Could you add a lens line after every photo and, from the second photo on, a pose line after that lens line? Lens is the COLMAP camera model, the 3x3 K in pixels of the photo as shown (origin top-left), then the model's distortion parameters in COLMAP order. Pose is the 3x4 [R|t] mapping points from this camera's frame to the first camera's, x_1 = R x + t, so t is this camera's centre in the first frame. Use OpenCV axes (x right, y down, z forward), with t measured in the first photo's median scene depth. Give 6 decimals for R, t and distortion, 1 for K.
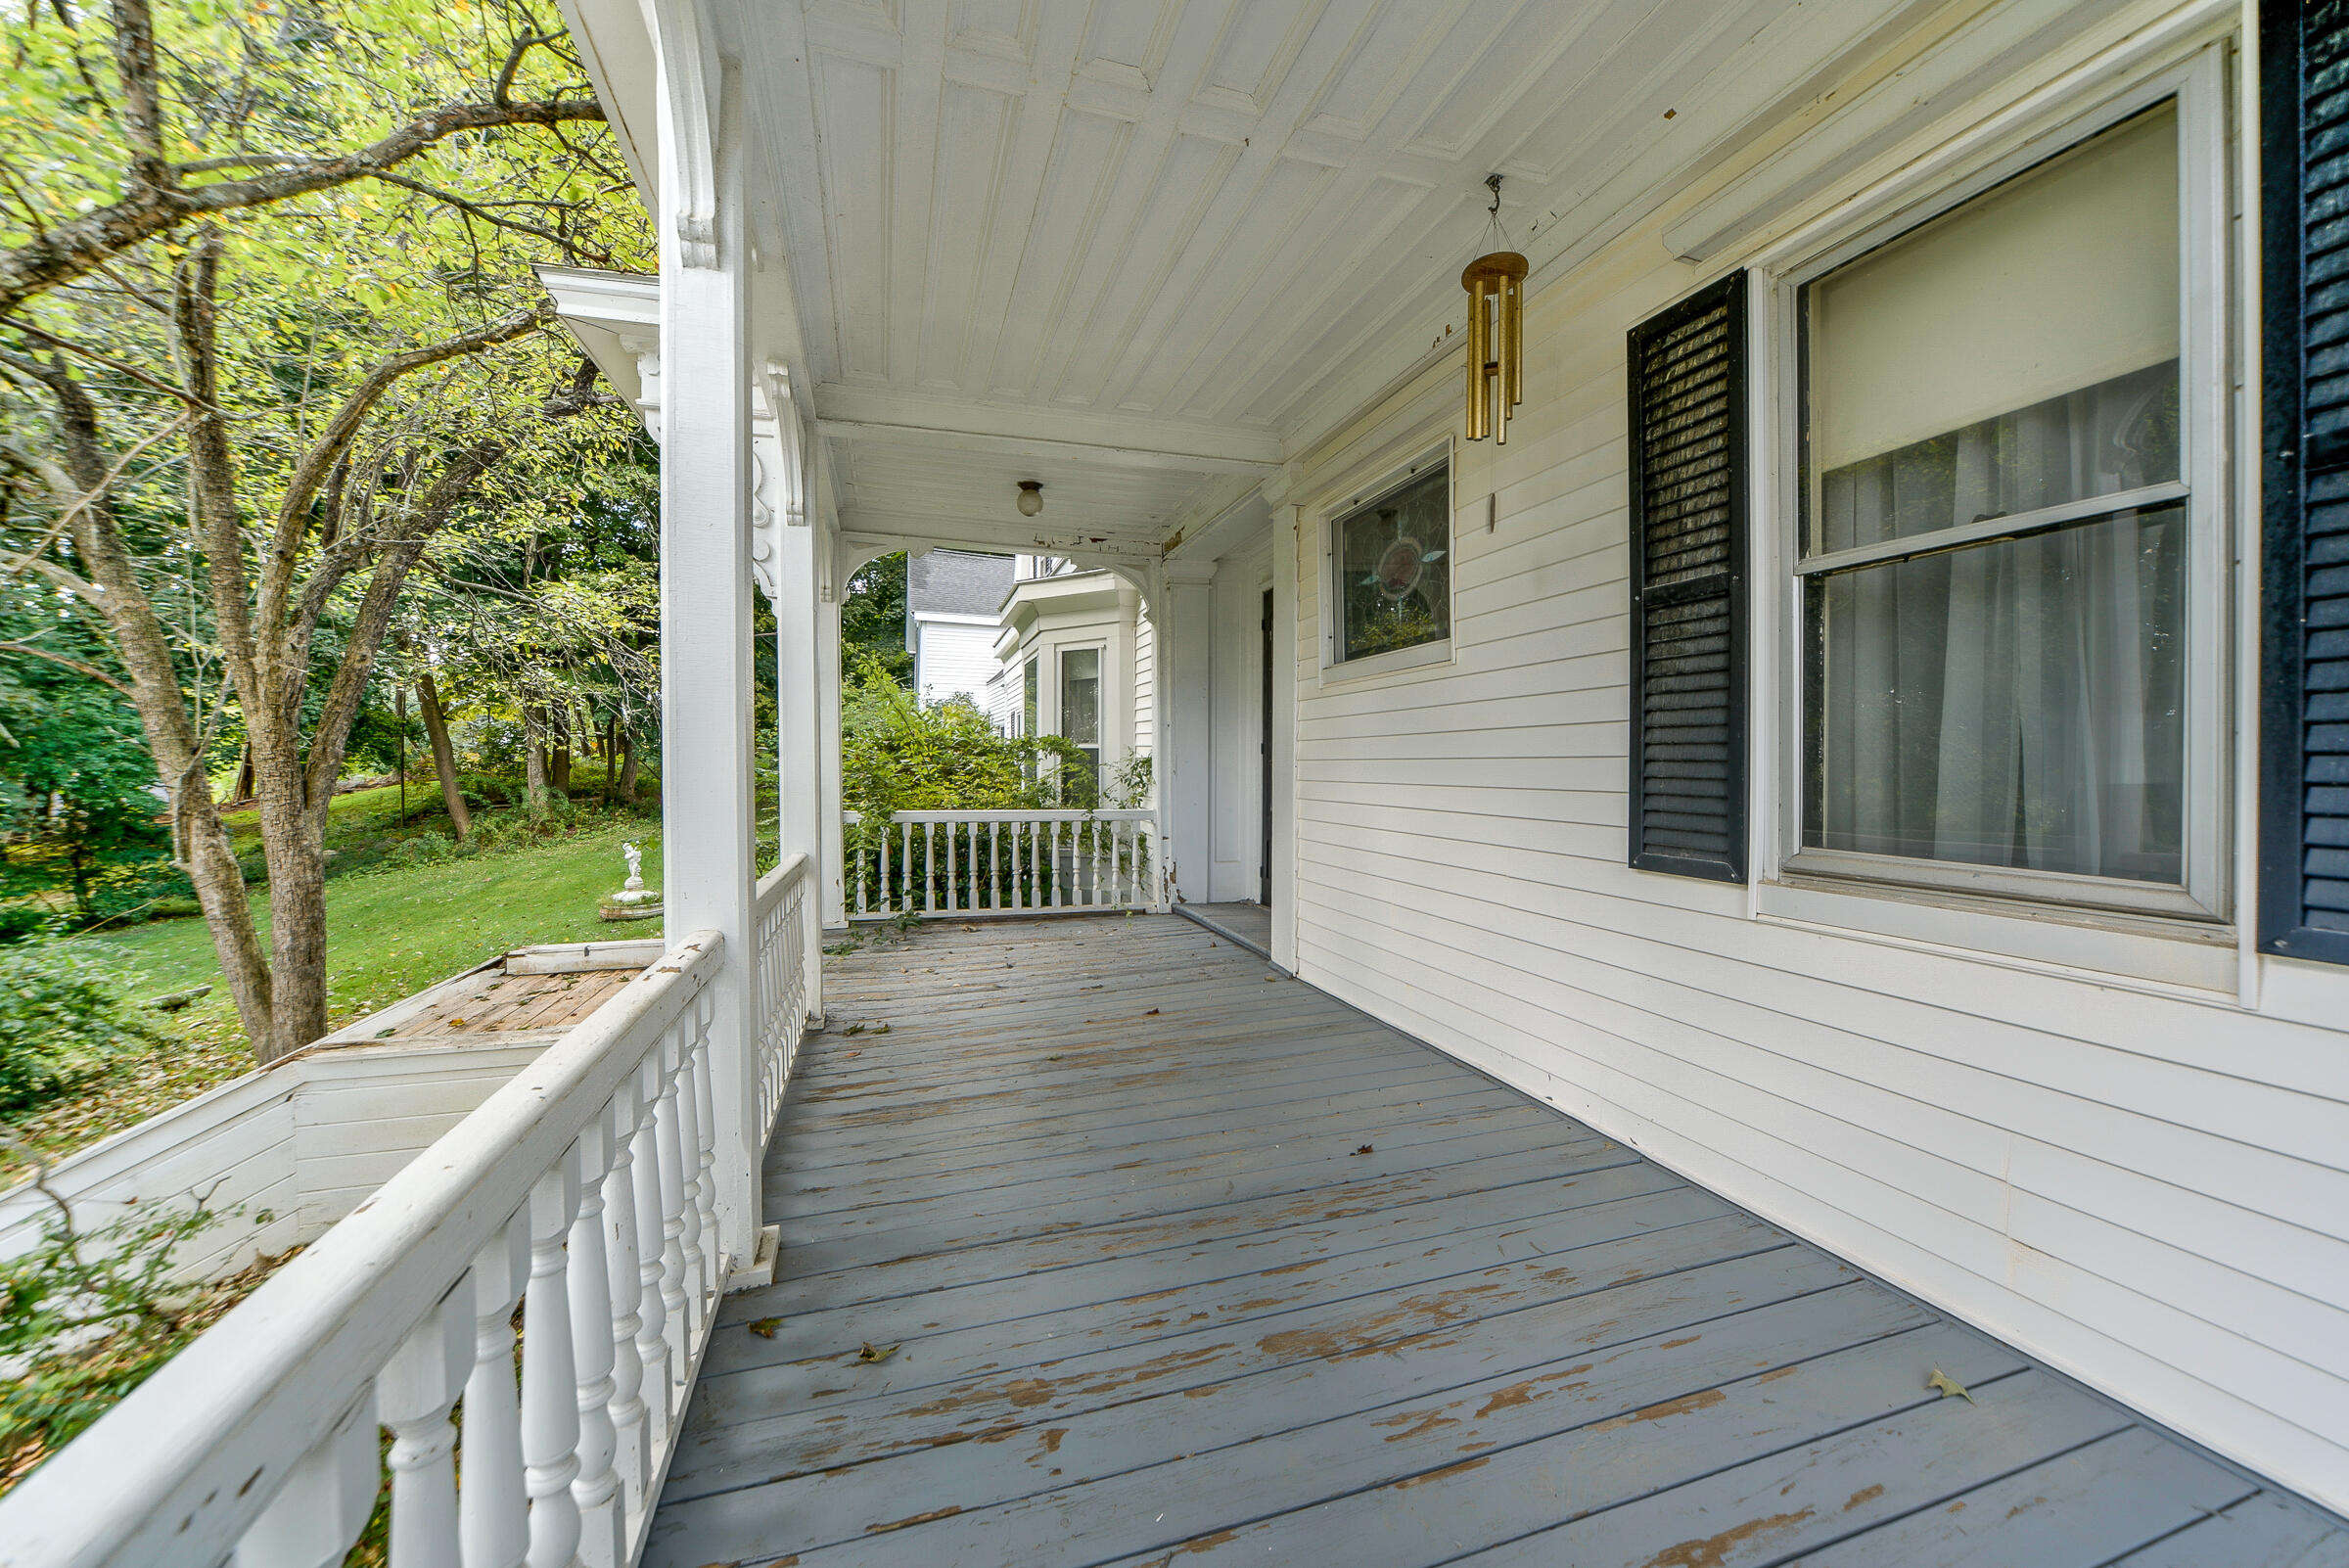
lens RADIAL K [[937.8, 0, 1174.5], [0, 937.8, 784.0], [0, 0, 1]] dist [-0.007889, 0.000166]
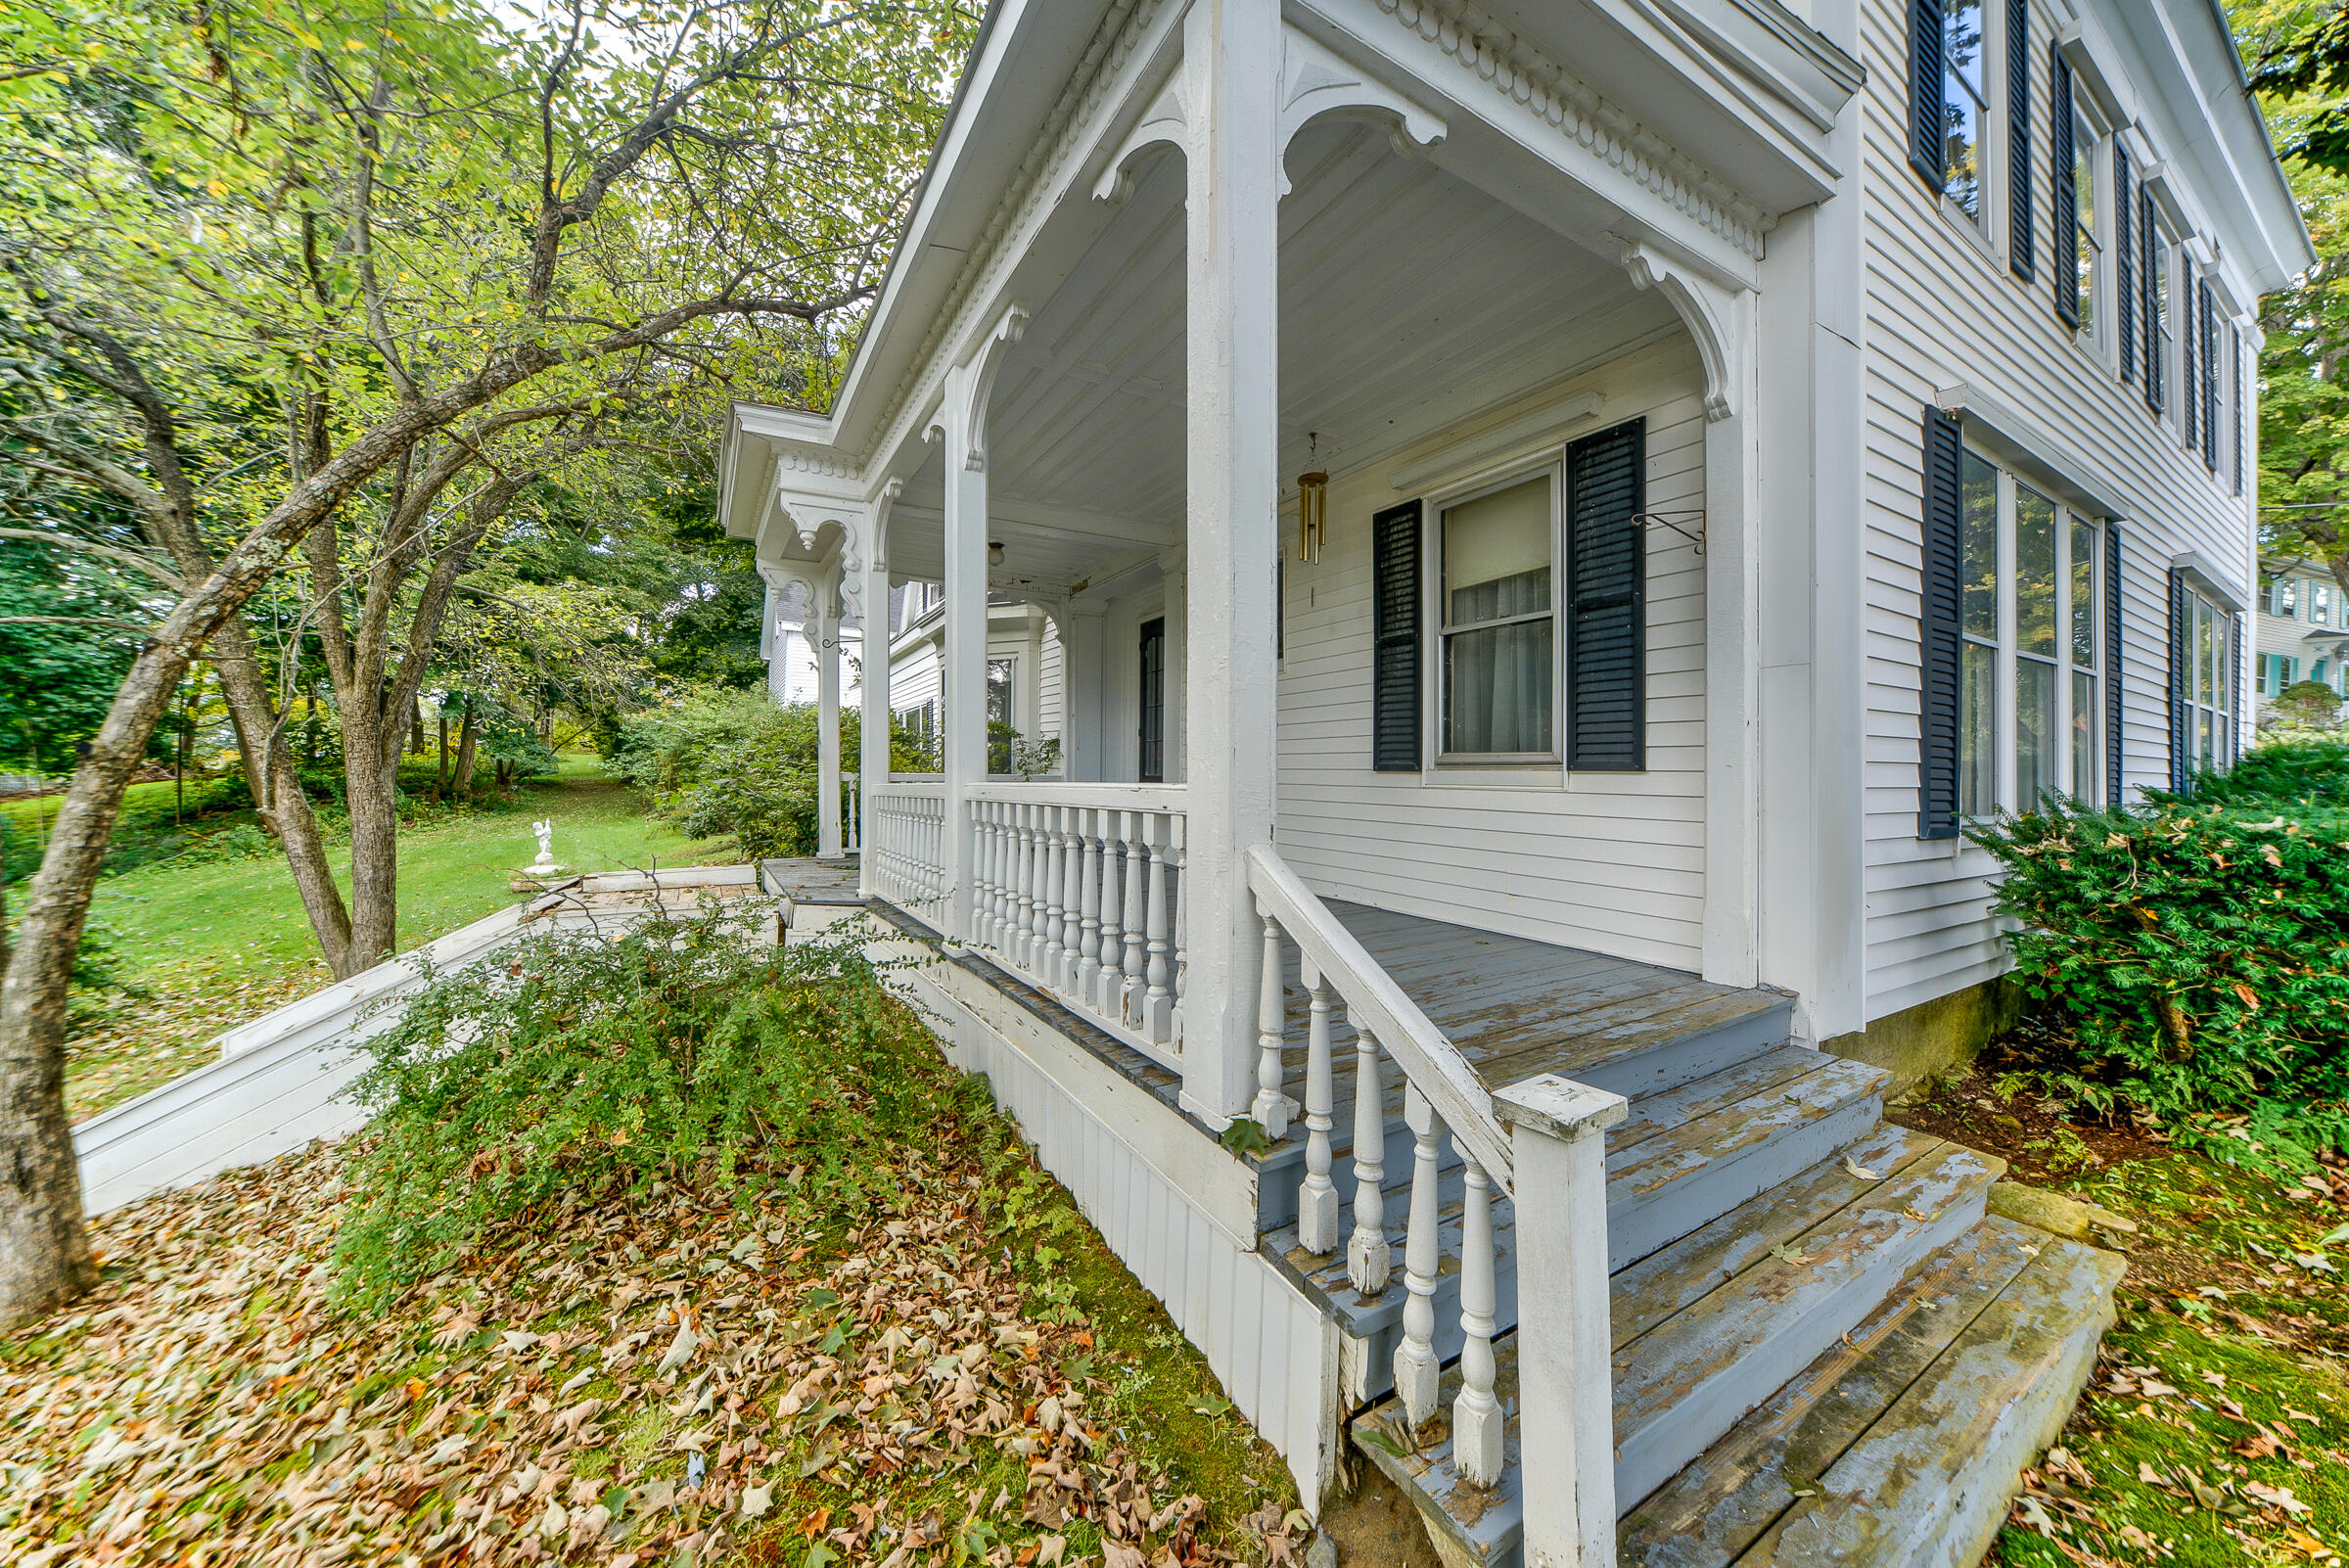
lens RADIAL K [[833.8, 0, 1174.5], [0, 833.8, 784.0], [0, 0, 1]] dist [-0.006705, 0.000059]
pose [[0.978772, 0.003869, 0.204918, -0.322993], [-0.003097, 0.999987, -0.004089, 0.125760], [-0.204931, 0.003368, 0.978771, -0.715148]]
